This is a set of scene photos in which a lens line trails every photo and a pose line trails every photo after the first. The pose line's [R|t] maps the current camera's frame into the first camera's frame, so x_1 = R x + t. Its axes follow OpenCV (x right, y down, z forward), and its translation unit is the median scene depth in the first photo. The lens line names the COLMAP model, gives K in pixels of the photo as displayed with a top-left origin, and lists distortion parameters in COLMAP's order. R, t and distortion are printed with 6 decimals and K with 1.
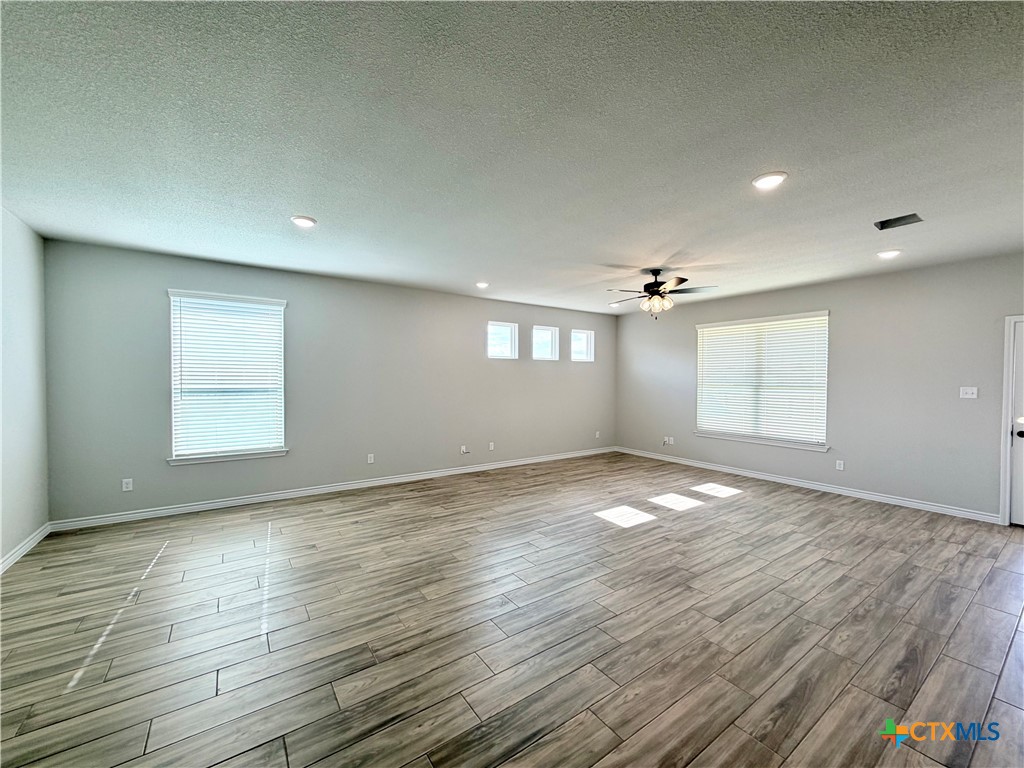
lens RADIAL K [[409.0, 0, 509.5], [0, 409.0, 384.9], [0, 0, 1]] dist [-0.000525, -0.000537]
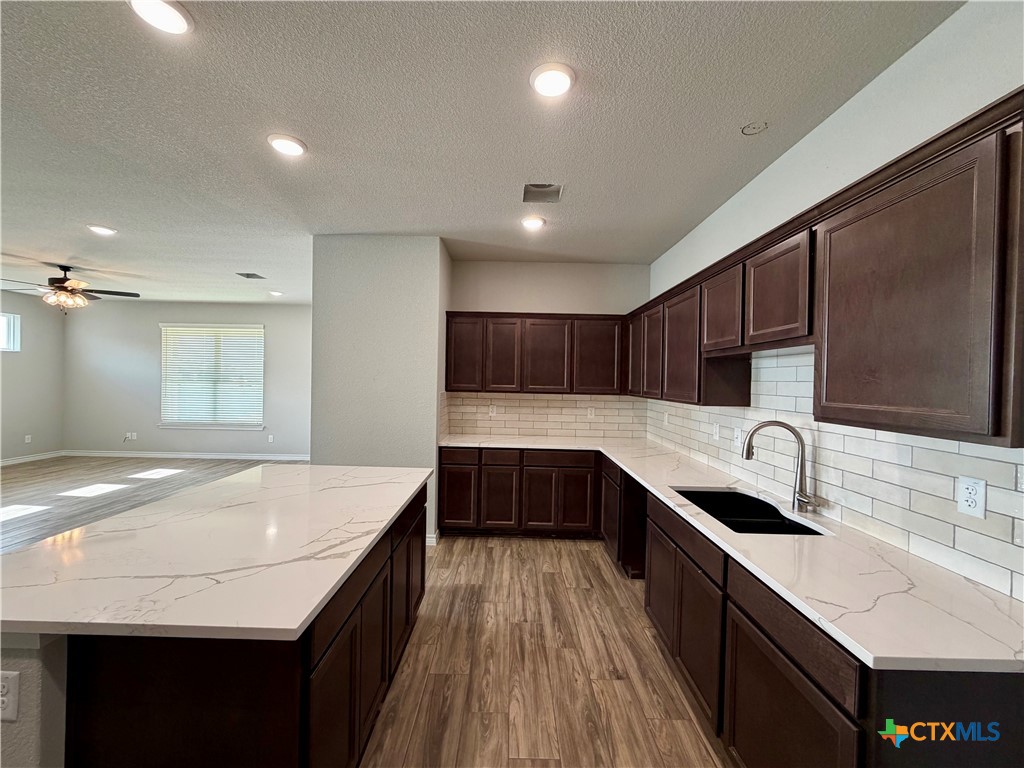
lens RADIAL K [[409.0, 0, 514.3], [0, 409.0, 385.1], [0, 0, 1]] dist [-0.000525, -0.000537]
pose [[0.569556, -0.003304, 0.821946, 0.165110], [-0.002345, 0.999981, 0.005645, 0.007221], [-0.821949, -0.005143, 0.569538, -0.518382]]
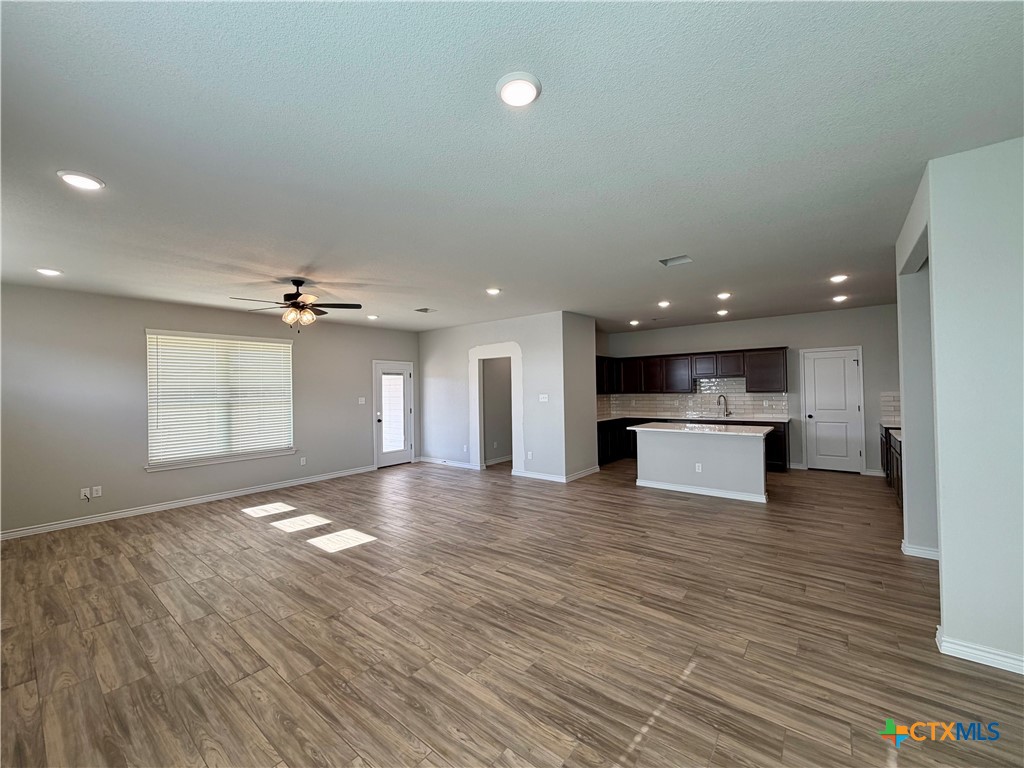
lens RADIAL K [[409.0, 0, 511.6], [0, 409.0, 383.1], [0, 0, 1]] dist [-0.000525, -0.000537]
pose [[-0.290486, 0.016427, 0.956738, -0.709709], [0.035142, 0.999361, -0.006489, -0.022397], [-0.956234, 0.031737, -0.290878, 0.843018]]
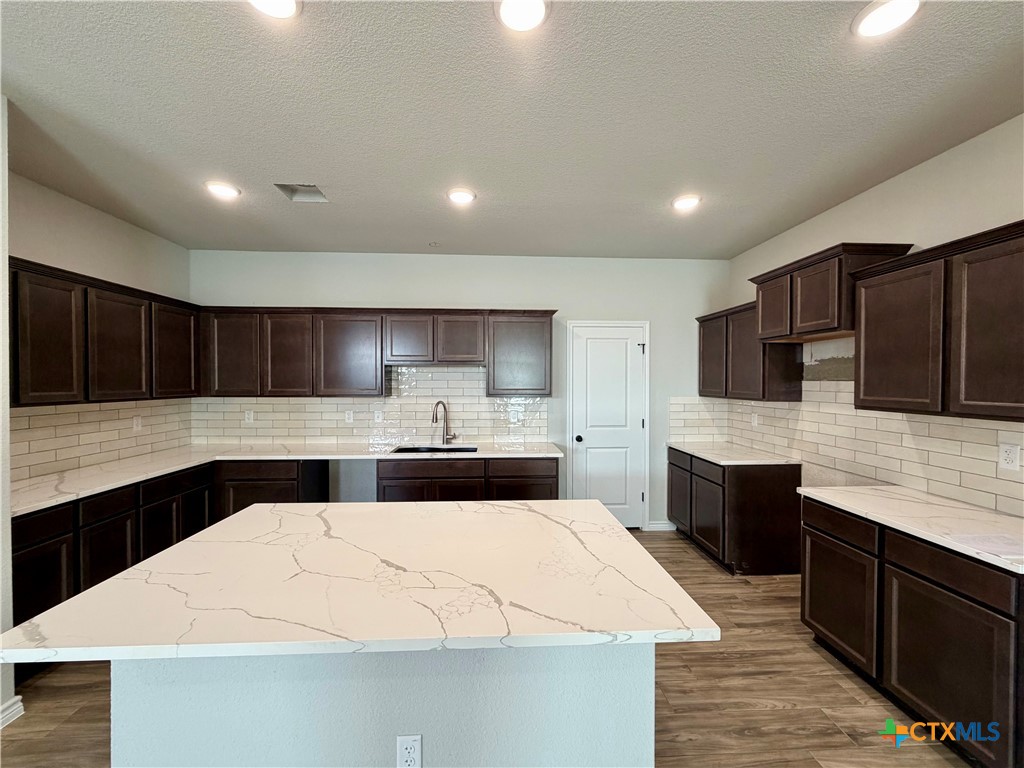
lens RADIAL K [[409.0, 0, 521.5], [0, 409.0, 382.5], [0, 0, 1]] dist [-0.000525, -0.000537]
pose [[-0.865754, -0.010660, 0.500356, 0.115539], [0.001006, 0.999734, 0.023039, -0.010060], [-0.500468, 0.020450, -0.865513, 0.143356]]
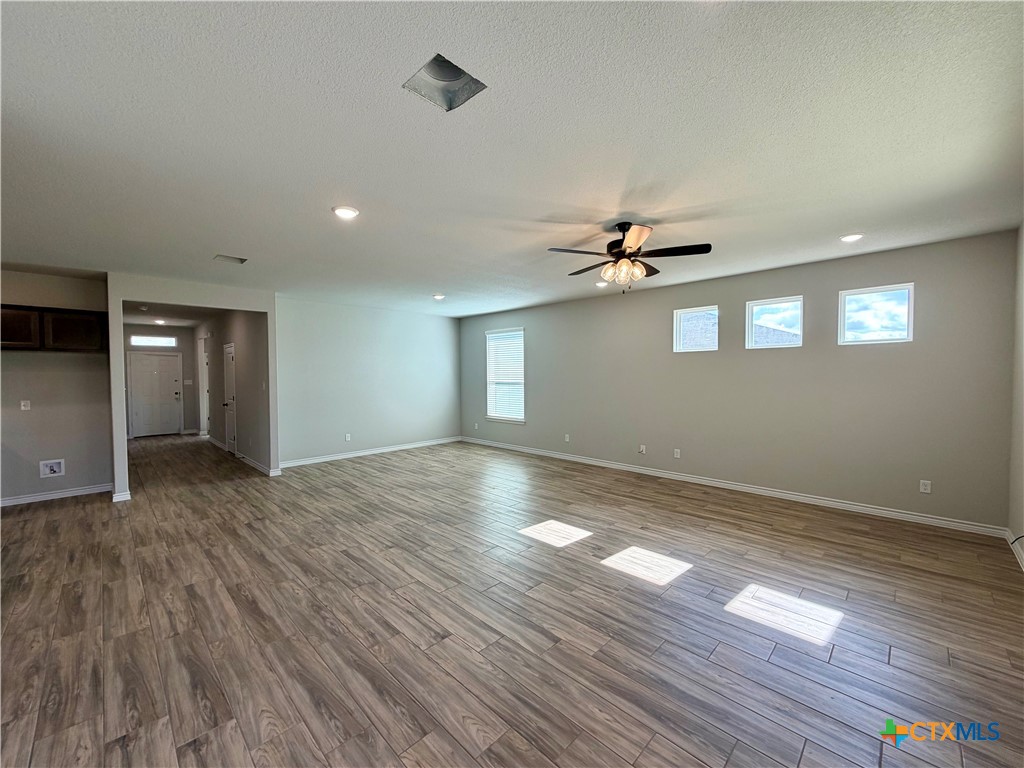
lens RADIAL K [[409.0, 0, 506.7], [0, 409.0, 379.4], [0, 0, 1]] dist [-0.000525, -0.000537]
pose [[0.175306, 0.007116, -0.984488, 1.070355], [-0.009661, 0.999938, 0.005507, -0.012033], [0.984467, 0.008546, 0.175364, 0.703834]]
